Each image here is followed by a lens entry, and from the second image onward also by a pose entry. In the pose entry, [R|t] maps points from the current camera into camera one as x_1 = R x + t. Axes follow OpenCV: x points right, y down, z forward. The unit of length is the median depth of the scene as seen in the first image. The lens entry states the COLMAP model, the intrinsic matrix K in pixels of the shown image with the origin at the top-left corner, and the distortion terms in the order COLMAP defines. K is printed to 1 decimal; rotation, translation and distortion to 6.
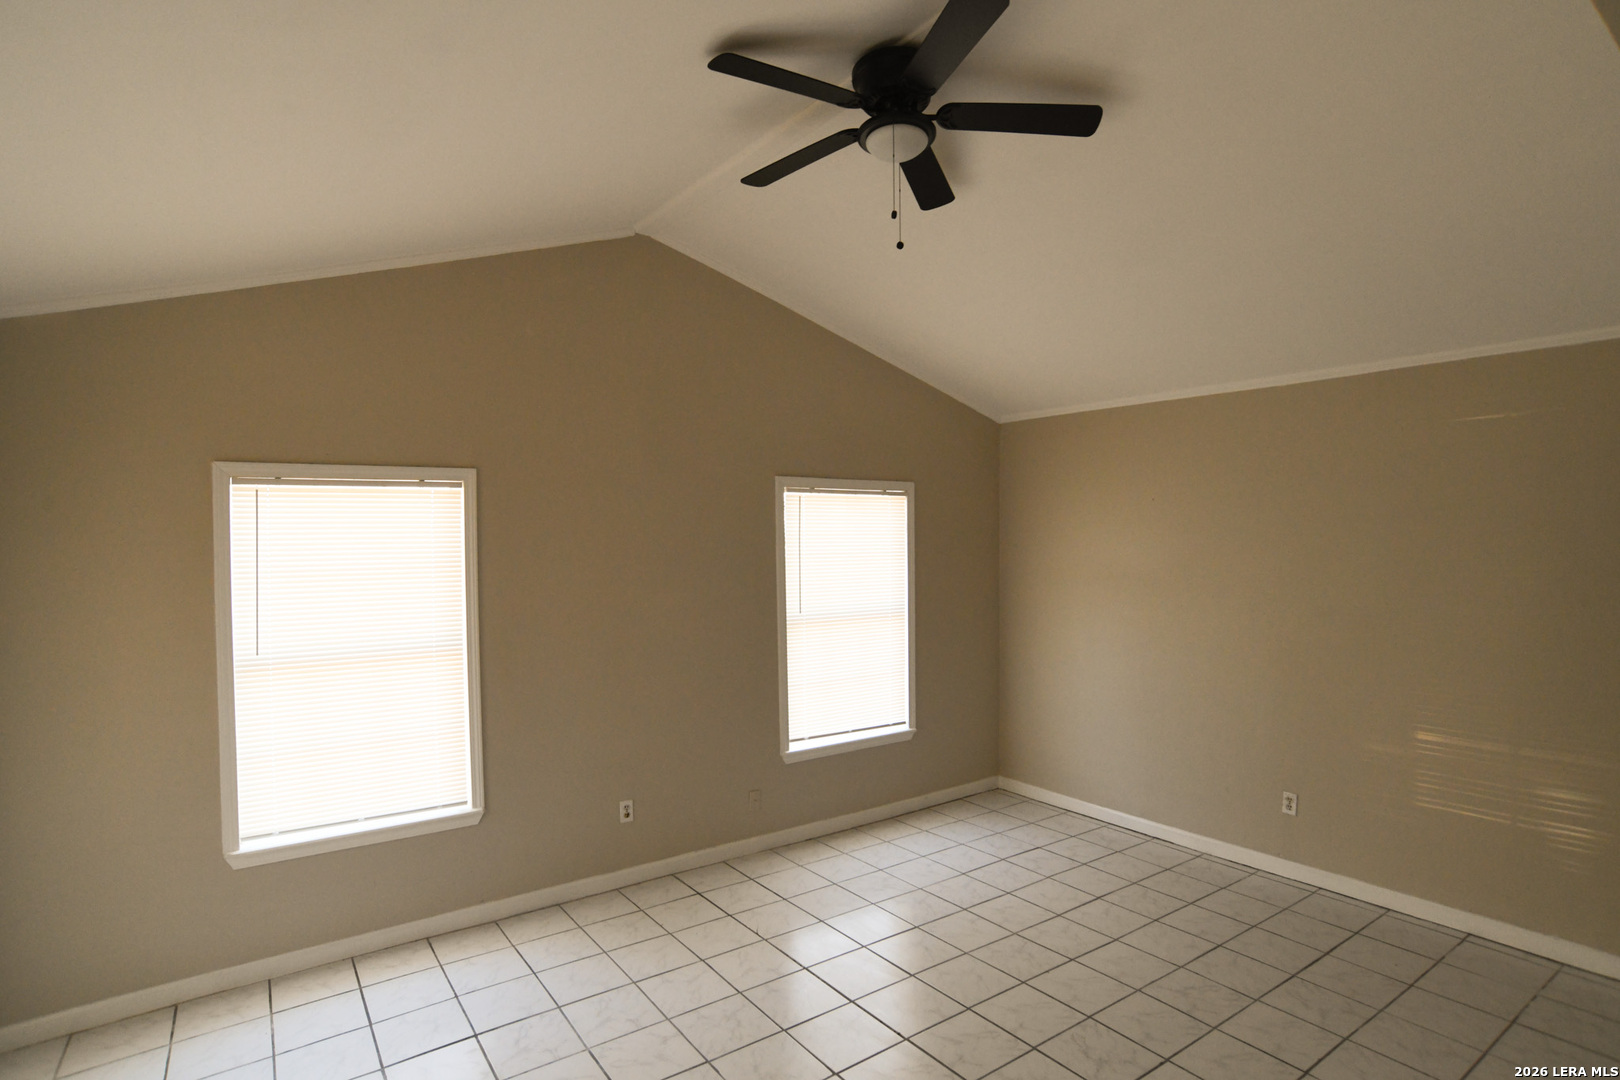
lens RADIAL K [[825.8, 0, 803.8], [0, 825.8, 538.5], [0, 0, 1]] dist [-0.095289, 0.042708]
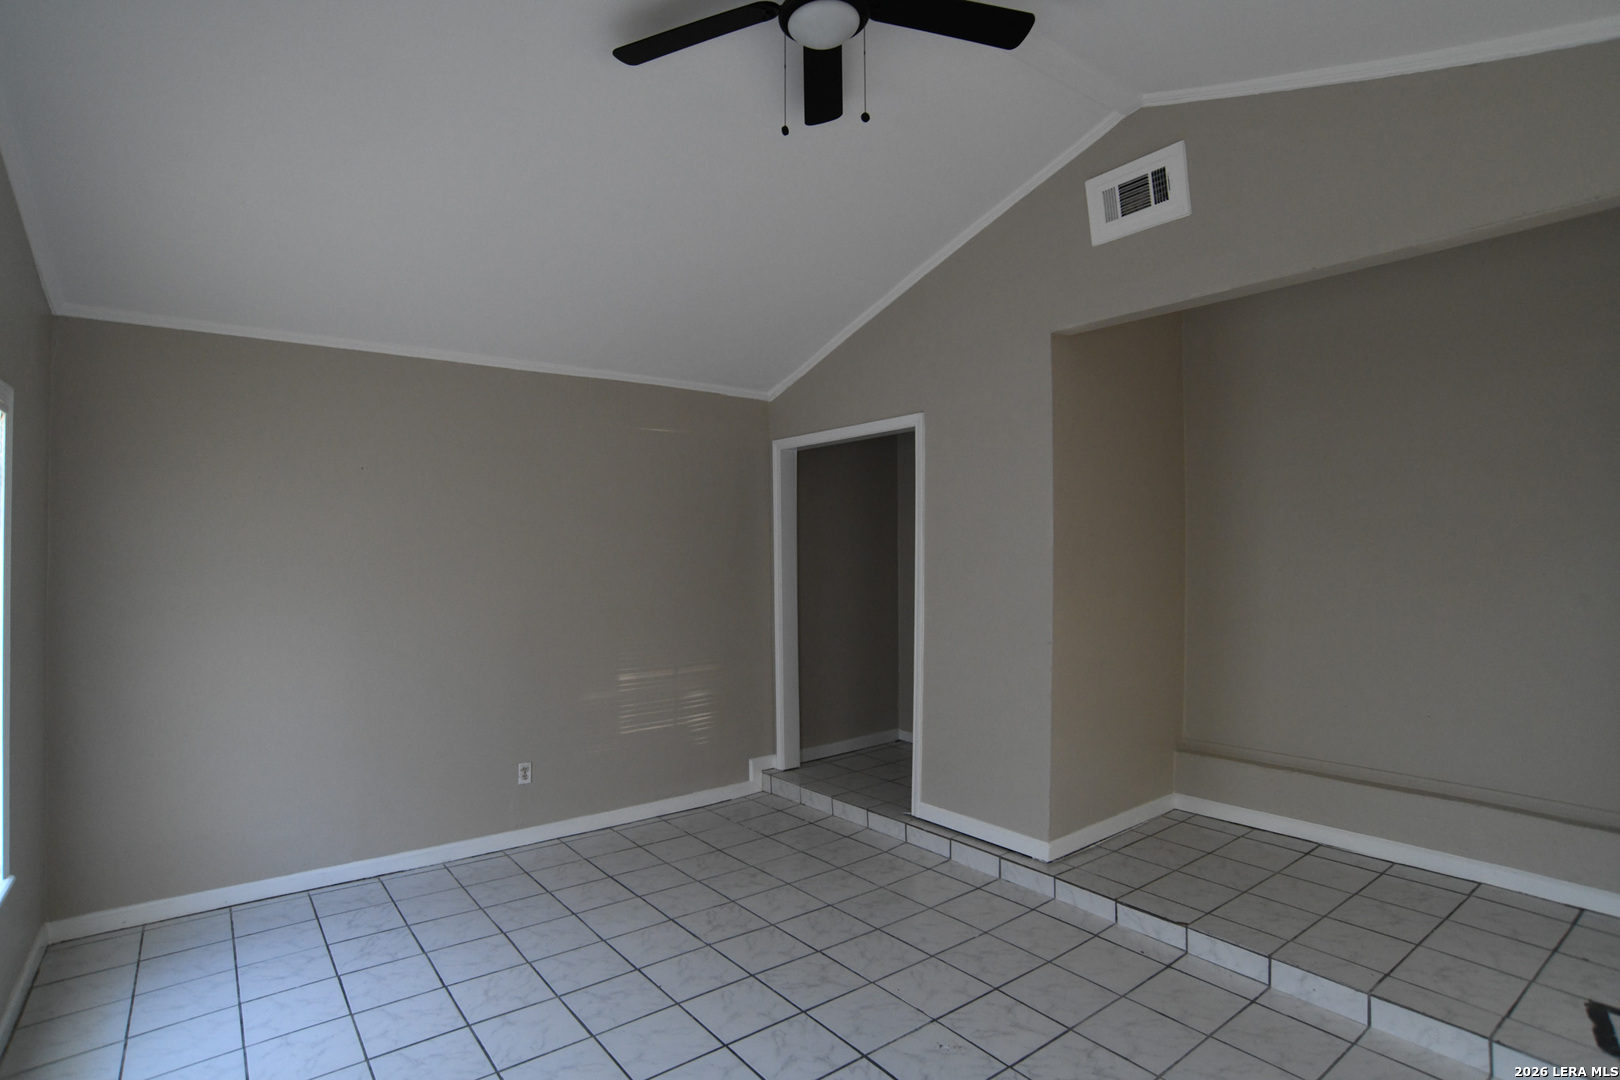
lens RADIAL K [[825.8, 0, 803.8], [0, 825.8, 538.5], [0, 0, 1]] dist [-0.095289, 0.042708]
pose [[-0.037047, 0.012680, 0.999233, -0.496440], [0.008951, 0.999884, -0.012356, 0.046325], [-0.999273, 0.008487, -0.037156, 0.720465]]
